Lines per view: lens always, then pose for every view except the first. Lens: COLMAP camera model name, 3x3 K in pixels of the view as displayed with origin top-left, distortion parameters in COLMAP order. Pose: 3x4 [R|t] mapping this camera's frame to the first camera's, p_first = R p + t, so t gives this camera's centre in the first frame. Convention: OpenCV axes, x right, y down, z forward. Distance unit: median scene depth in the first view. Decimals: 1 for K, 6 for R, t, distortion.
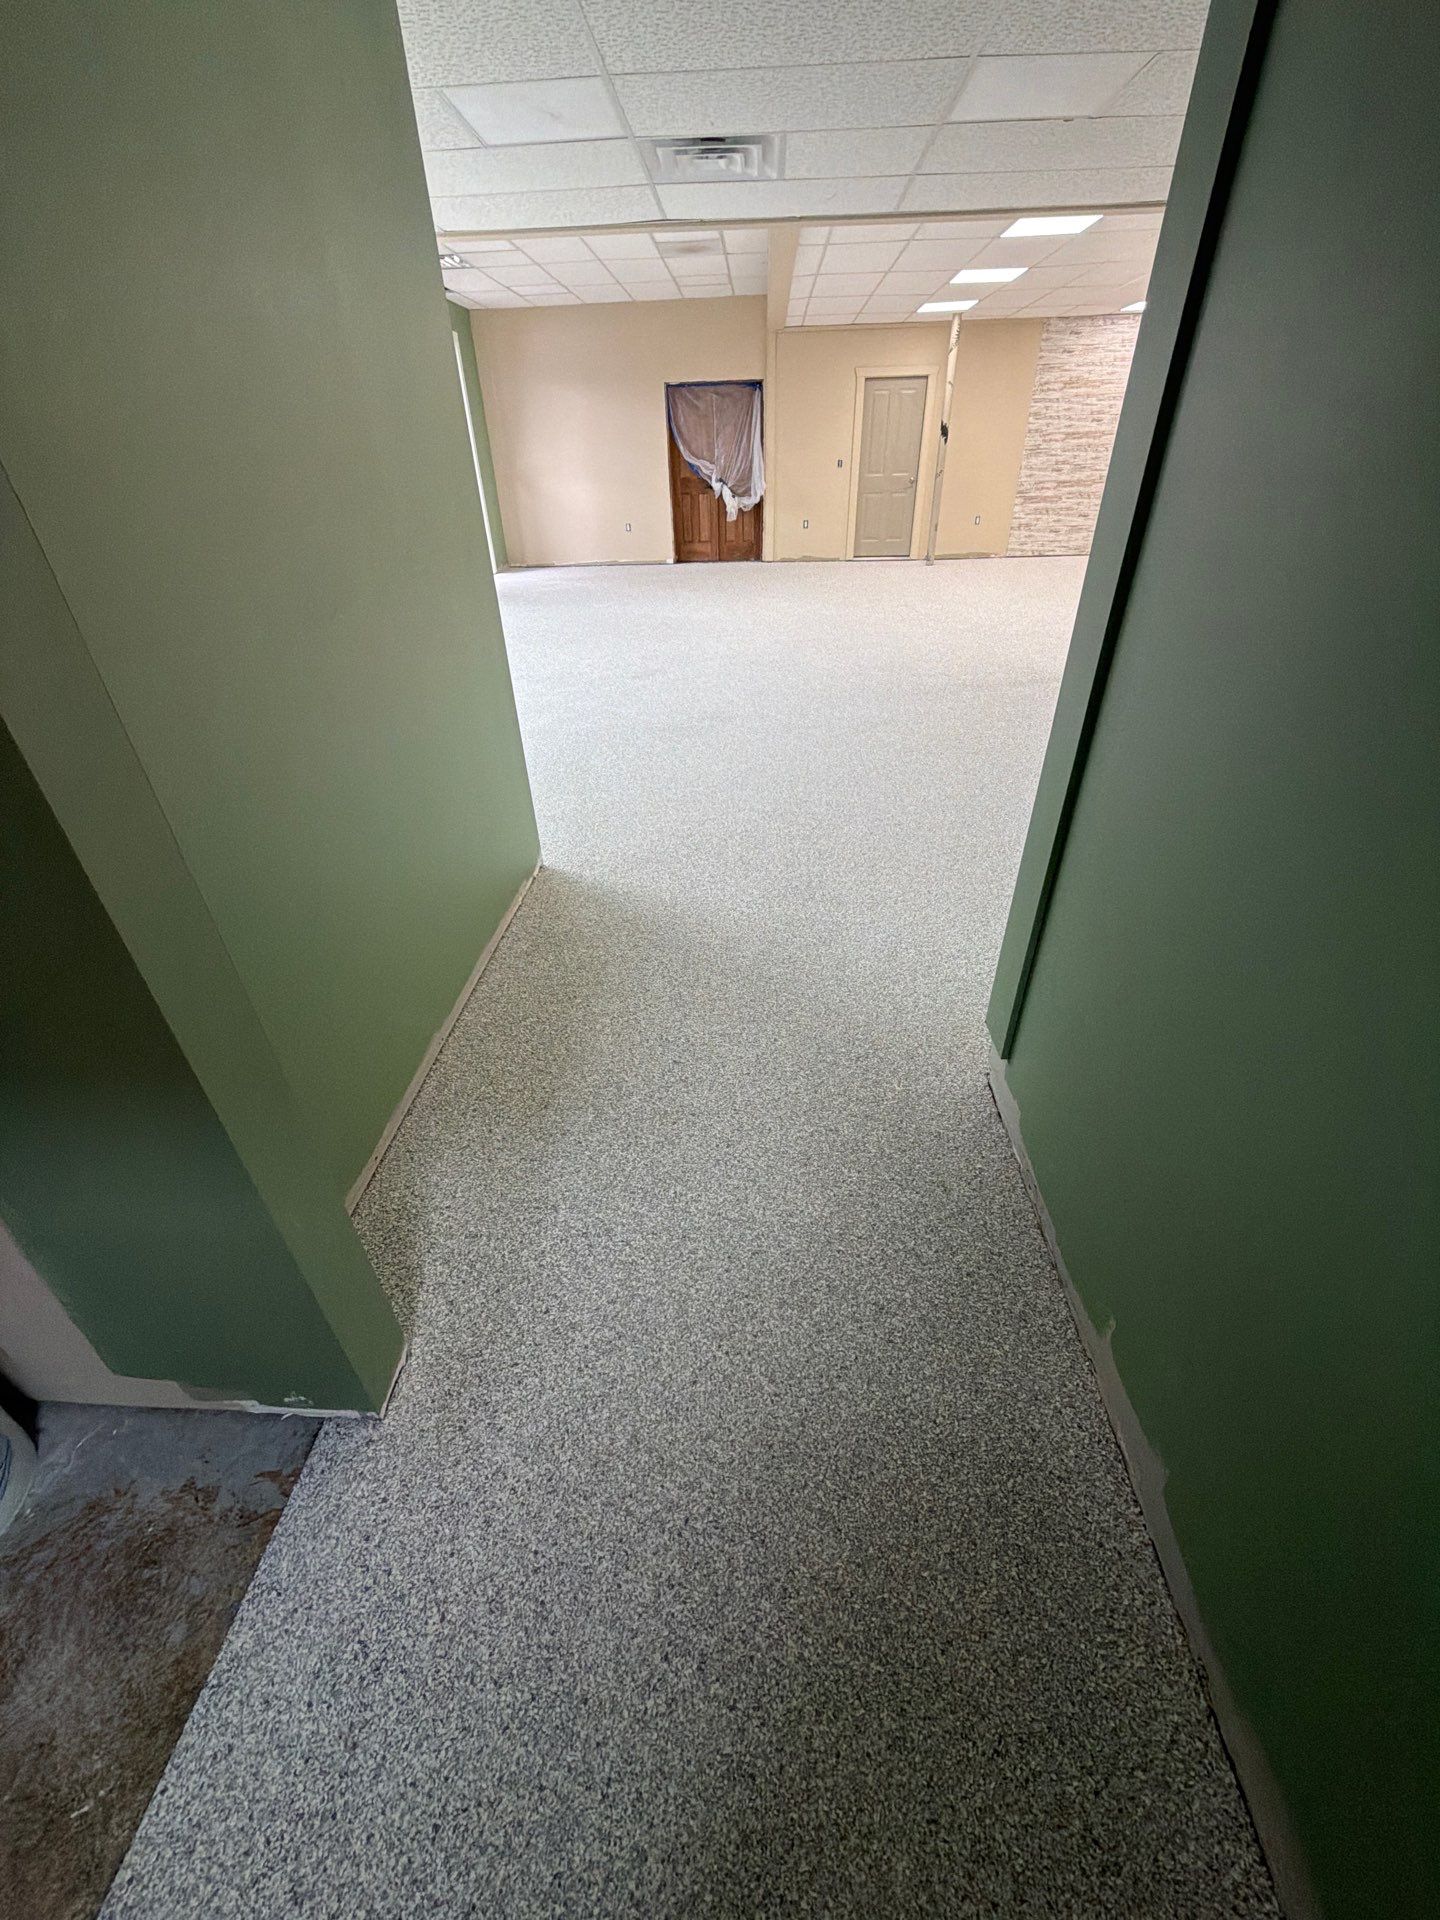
lens RADIAL K [[763.0, 0, 720.7], [0, 763.0, 953.7], [0, 0, 1]] dist [0.000437, -0.000188]
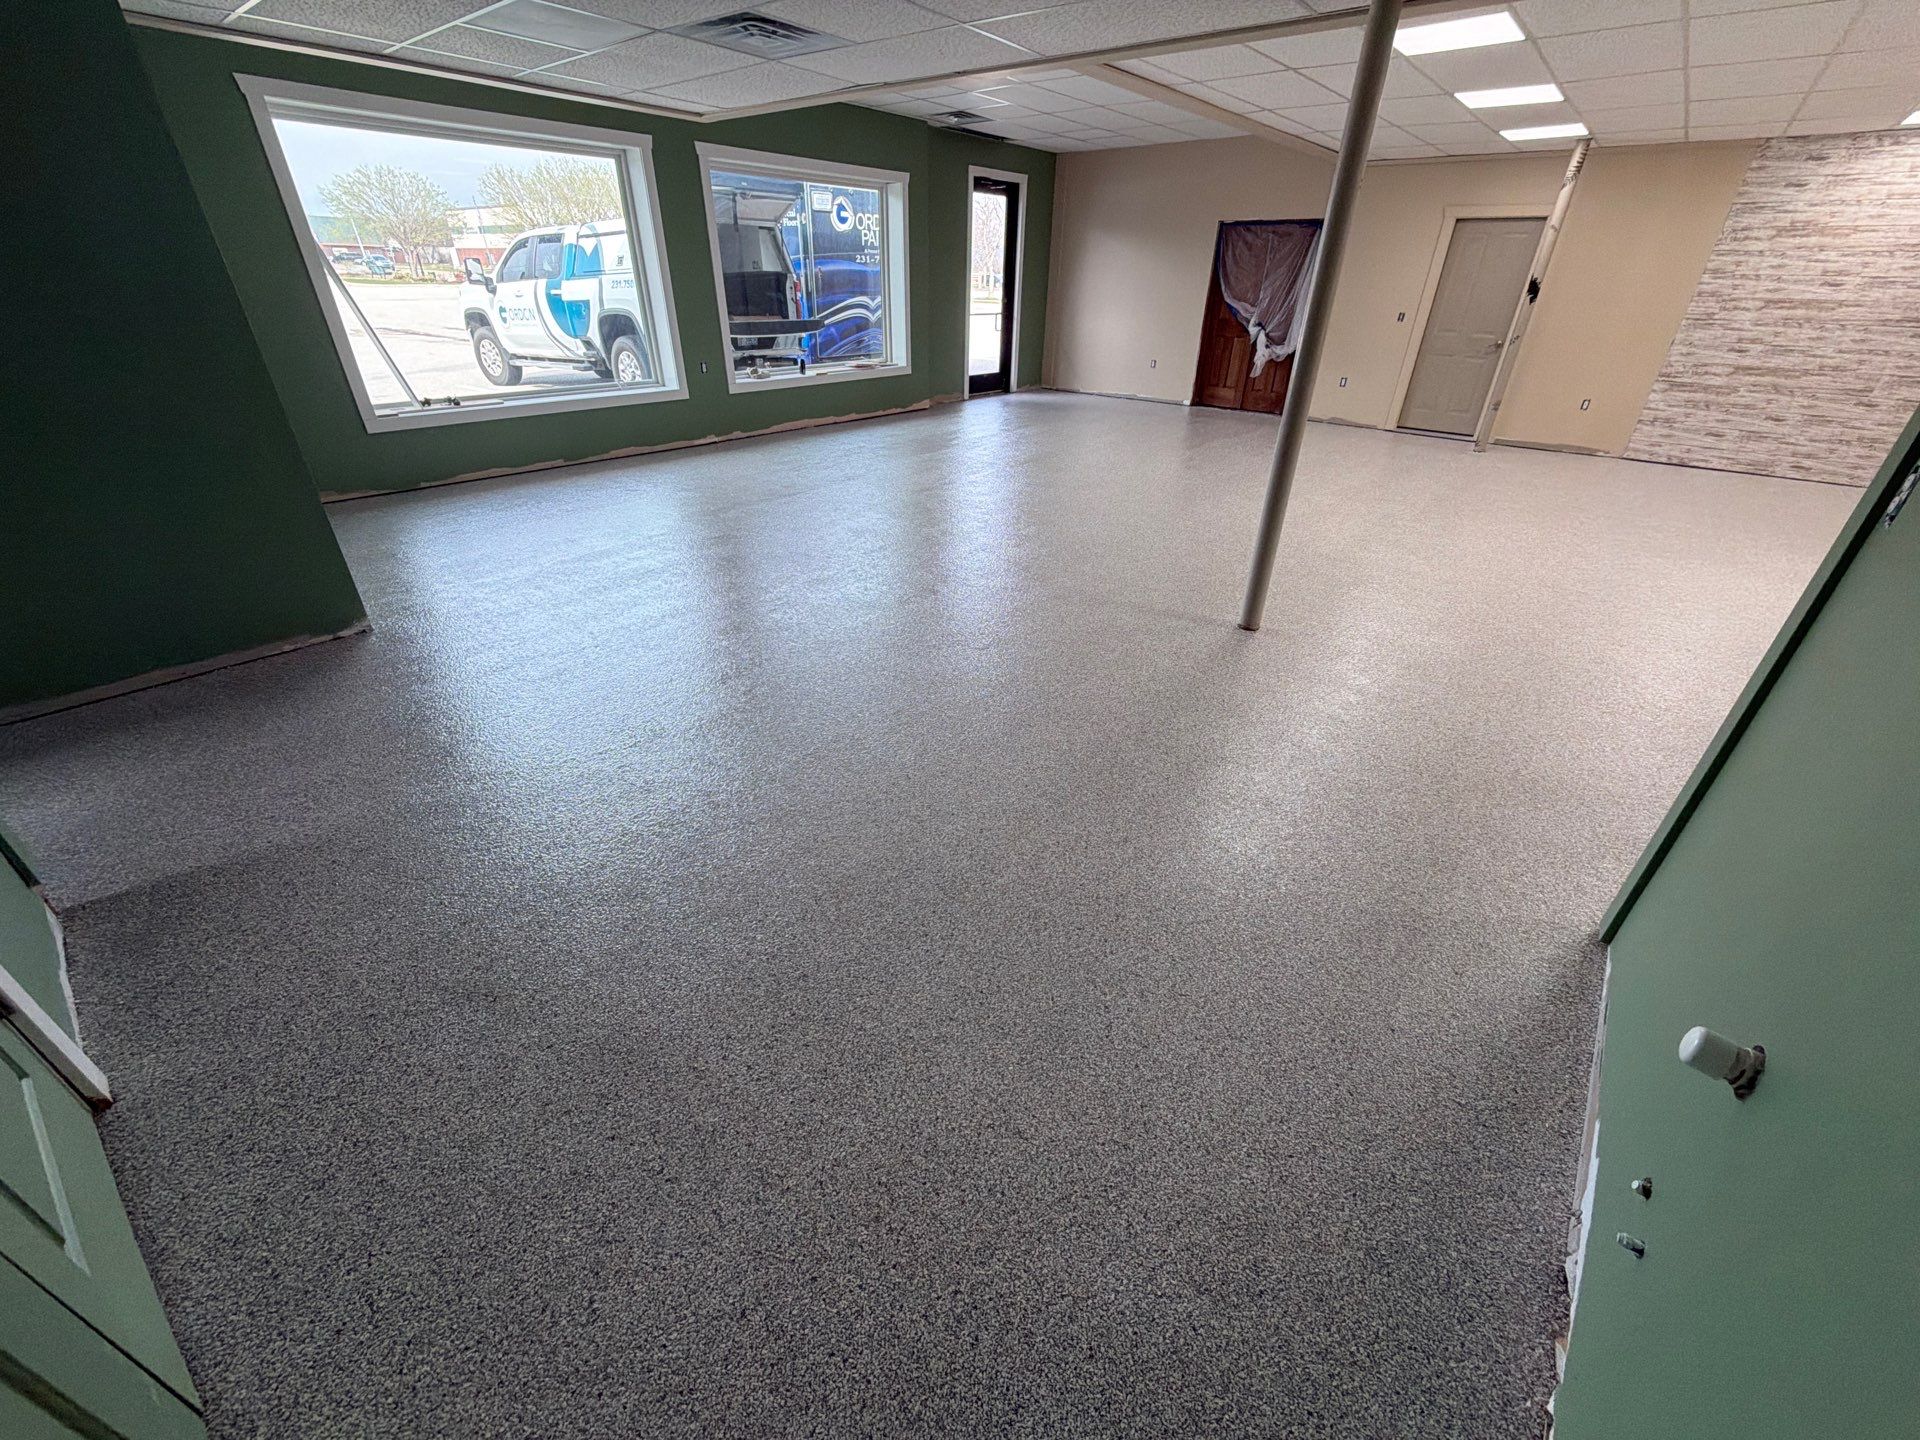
lens RADIAL K [[763.0, 0, 961.2], [0, 763.0, 712.3], [0, 0, 1]] dist [0.000437, -0.000188]
pose [[0.802280, 0.332082, -0.496053, 0.511679], [-0.359446, 0.932188, 0.042710, -0.171603], [0.476598, 0.144039, 0.867241, 0.189368]]
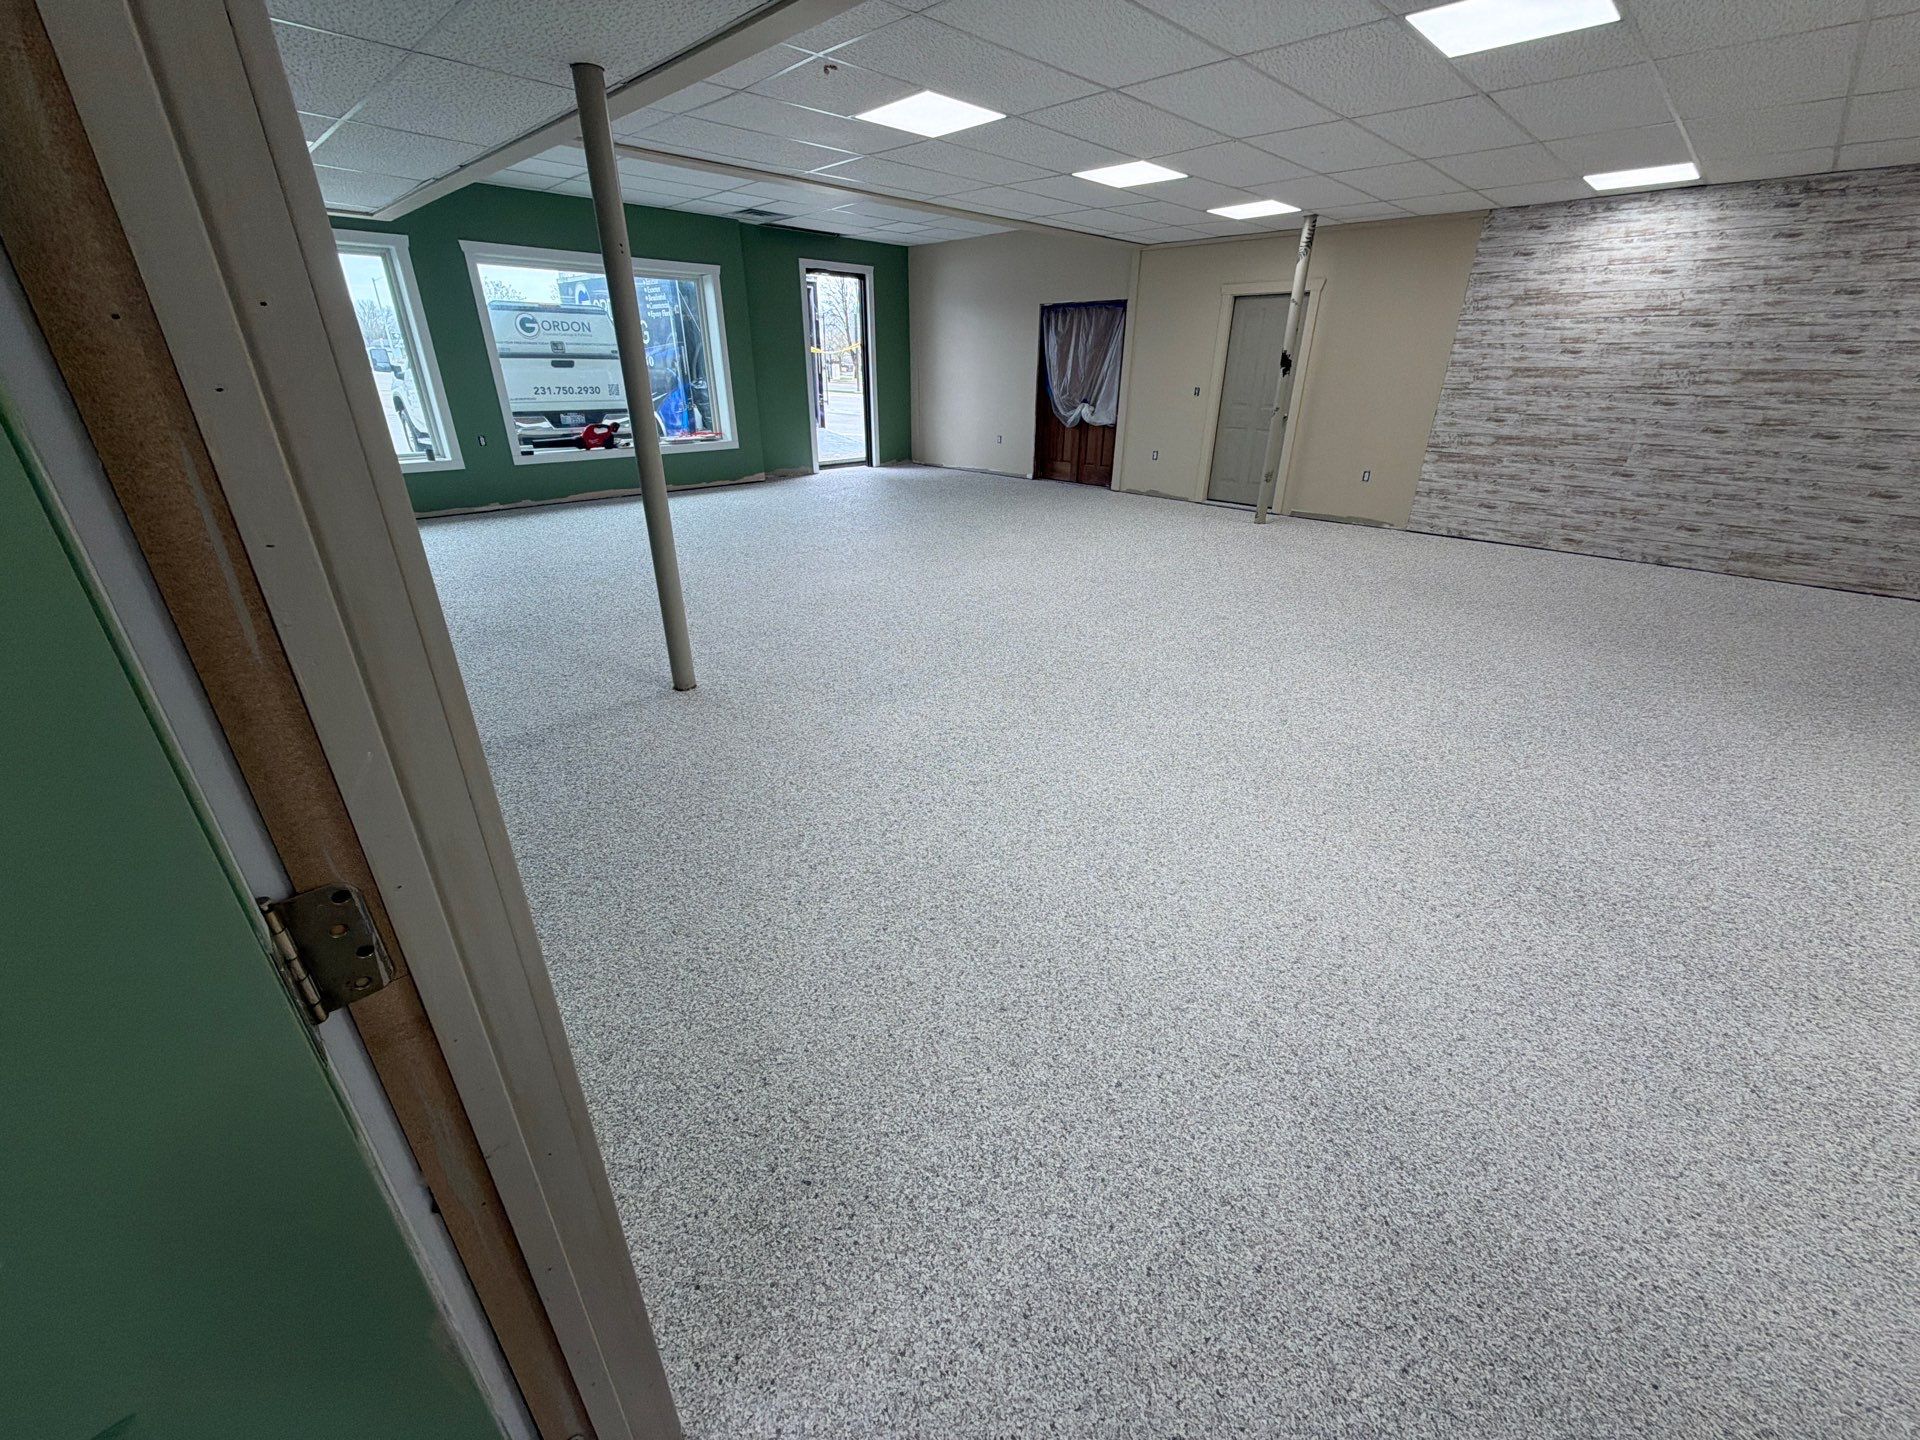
lens RADIAL K [[763.0, 0, 959.7], [0, 763.0, 714.3], [0, 0, 1]] dist [0.000437, -0.000188]
pose [[0.747636, 0.306243, -0.589285, 0.869610], [-0.386849, 0.922070, -0.011616, -0.338656], [0.539804, 0.236649, 0.807842, 0.445933]]
